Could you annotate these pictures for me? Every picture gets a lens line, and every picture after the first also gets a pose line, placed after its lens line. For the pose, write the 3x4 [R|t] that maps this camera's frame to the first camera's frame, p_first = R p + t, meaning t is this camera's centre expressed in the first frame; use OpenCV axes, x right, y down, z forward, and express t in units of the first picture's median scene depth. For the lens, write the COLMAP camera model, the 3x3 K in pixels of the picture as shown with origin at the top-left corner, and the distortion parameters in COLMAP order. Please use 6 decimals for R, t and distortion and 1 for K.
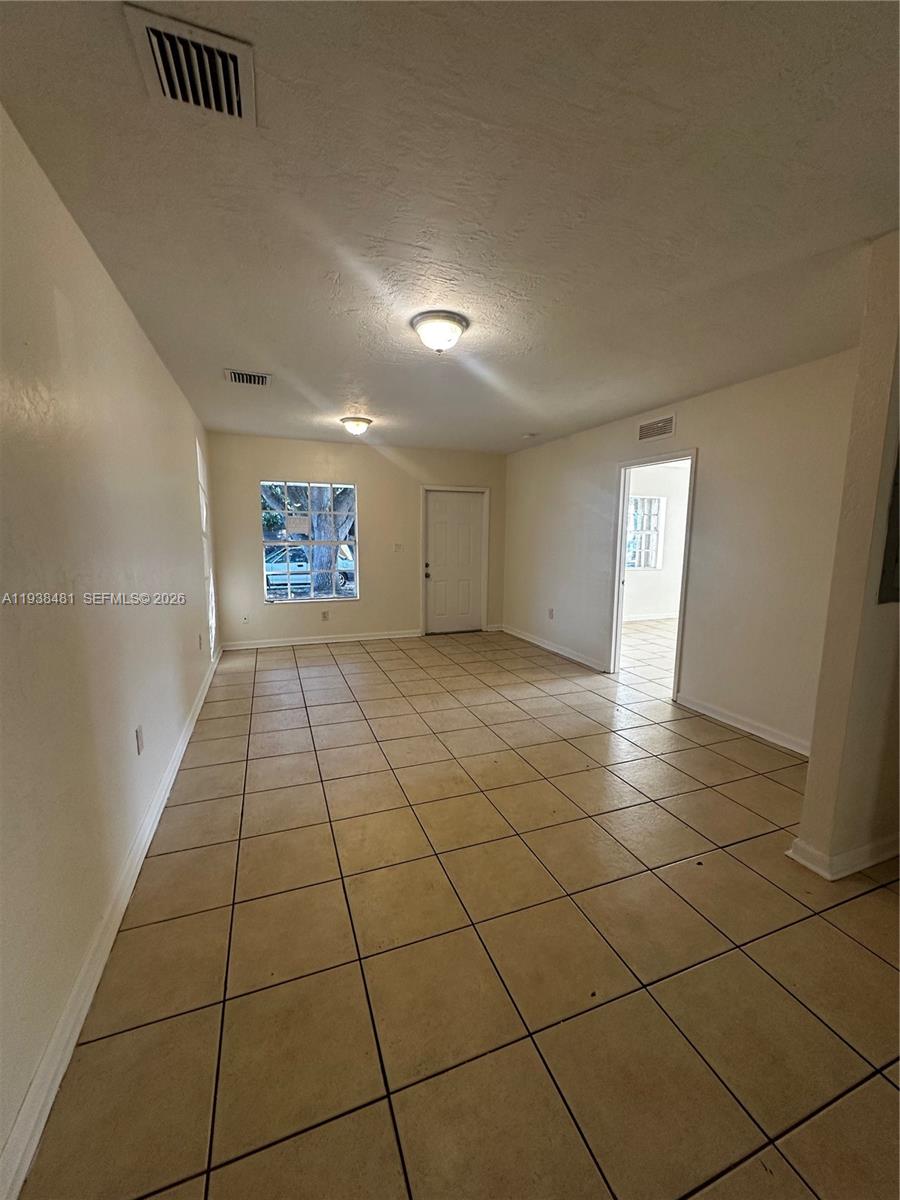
lens RADIAL K [[476.7, 0, 450.0], [0, 476.7, 600.0], [0, 0, 1]] dist [-0.001609, 0.000179]
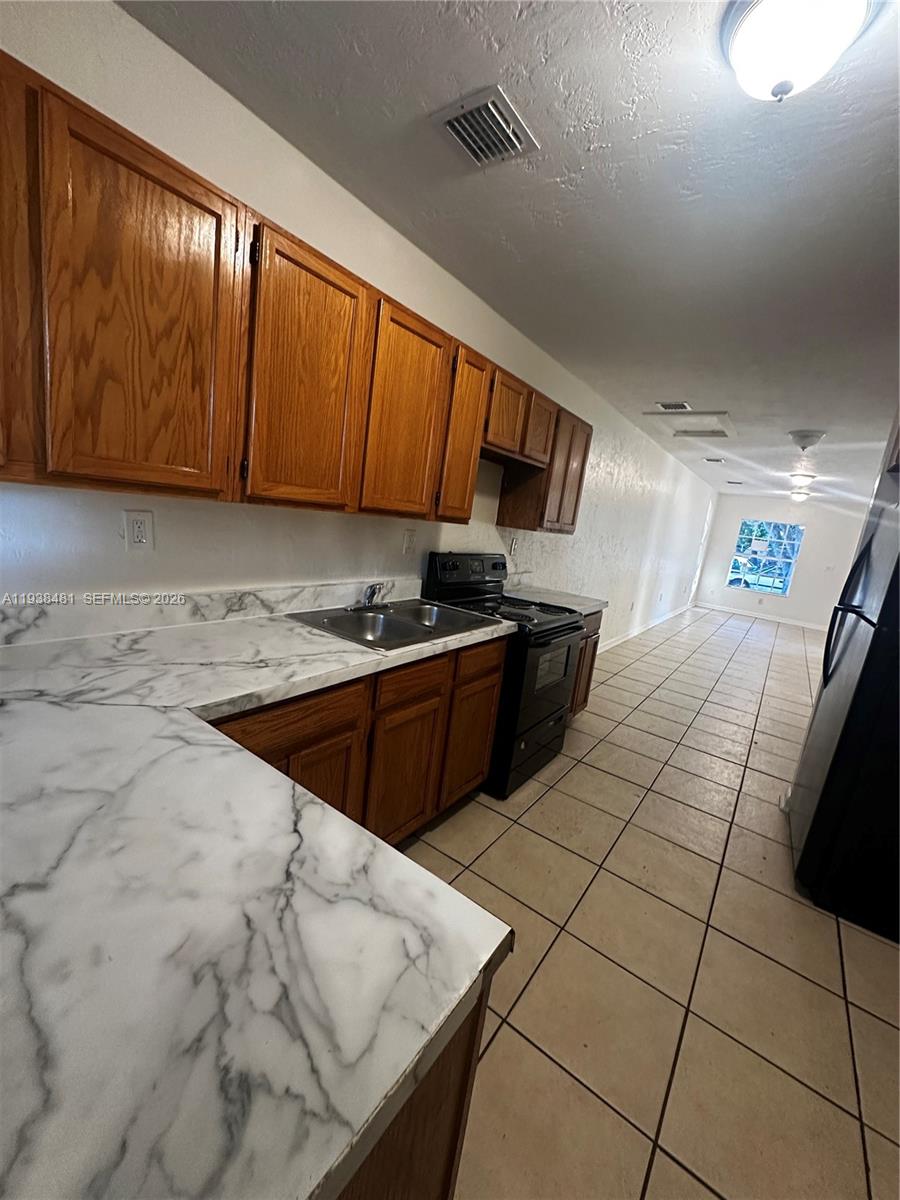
lens RADIAL K [[476.7, 0, 450.0], [0, 476.7, 600.0], [0, 0, 1]] dist [-0.001609, 0.000179]
pose [[0.543547, 0.213366, -0.811808, 0.601460], [-0.236242, 0.966944, 0.095964, 0.150432], [0.805448, 0.139623, 0.575985, -1.007333]]
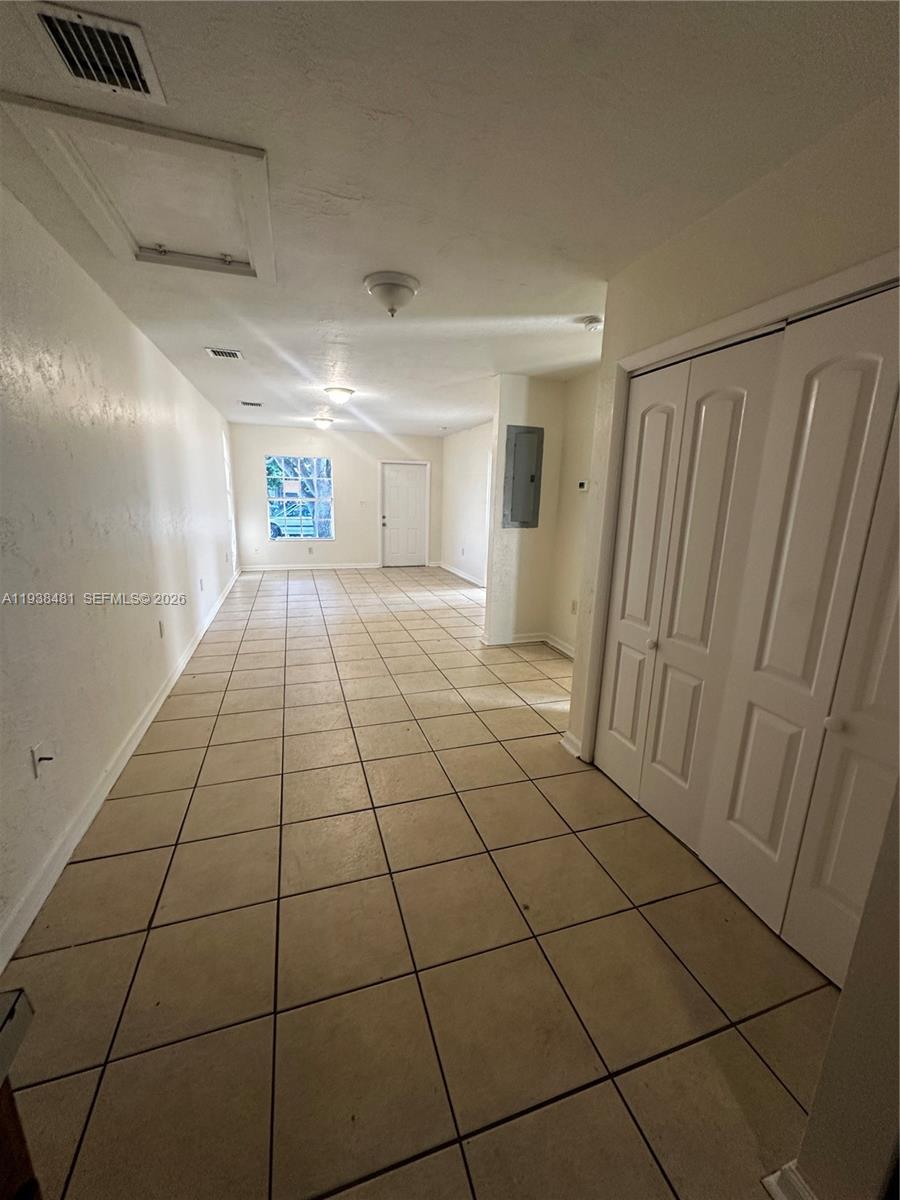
lens RADIAL K [[476.7, 0, 450.0], [0, 476.7, 600.0], [0, 0, 1]] dist [-0.001609, 0.000179]
pose [[0.998787, 0.026429, -0.041544, 0.274484], [-0.023056, 0.996554, 0.079672, 0.069951], [0.043507, -0.078617, 0.995955, -0.532851]]
